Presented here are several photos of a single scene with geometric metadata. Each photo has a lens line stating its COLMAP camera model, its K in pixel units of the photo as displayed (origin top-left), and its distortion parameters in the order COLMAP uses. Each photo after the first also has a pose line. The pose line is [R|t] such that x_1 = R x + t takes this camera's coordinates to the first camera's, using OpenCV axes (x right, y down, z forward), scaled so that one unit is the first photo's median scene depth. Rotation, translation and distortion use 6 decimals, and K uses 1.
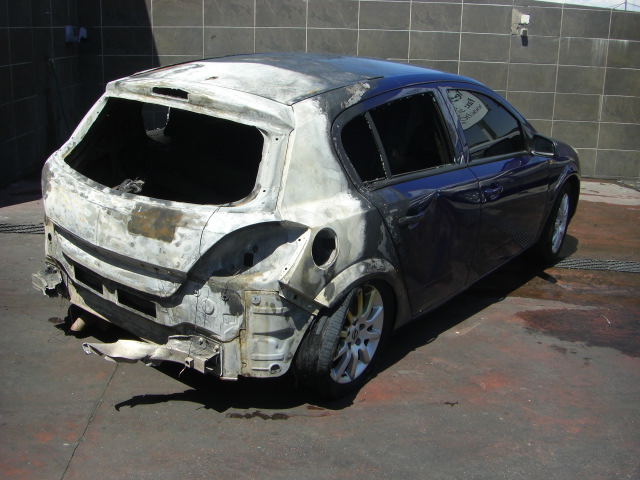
lens RADIAL K [[720.2, 0, 320.0], [0, 720.2, 240.0], [0, 0, 1]] dist [-0.217613, 0.246208]
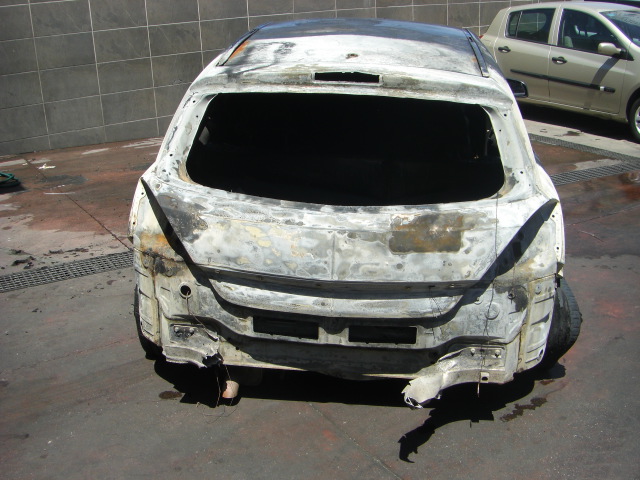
lens RADIAL K [[720.2, 0, 320.0], [0, 720.2, 240.0], [0, 0, 1]] dist [-0.217613, 0.246208]
pose [[0.857570, -0.231747, 0.459203, -0.702335], [0.203662, 0.972775, 0.110589, -0.130622], [-0.472330, -0.001315, 0.881421, 0.306684]]
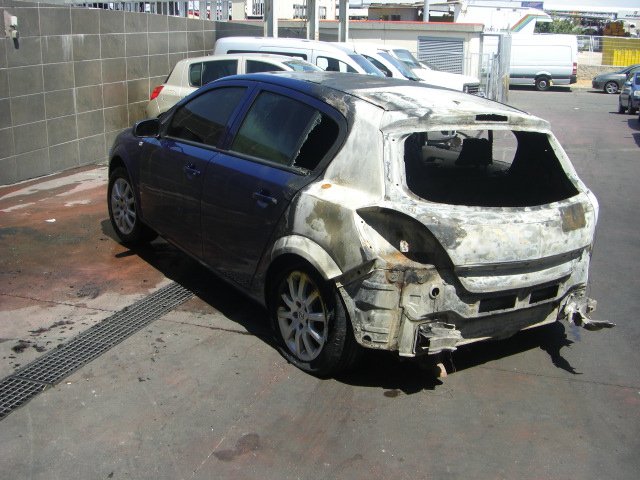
lens RADIAL K [[721.4, 0, 320.0], [0, 721.4, 240.0], [0, 0, 1]] dist [-0.174078, 0.051490]
pose [[0.332838, -0.290703, 0.897056, -1.471491], [0.261518, 0.942437, 0.208378, -0.354570], [-0.905995, 0.165240, 0.389703, 0.890993]]
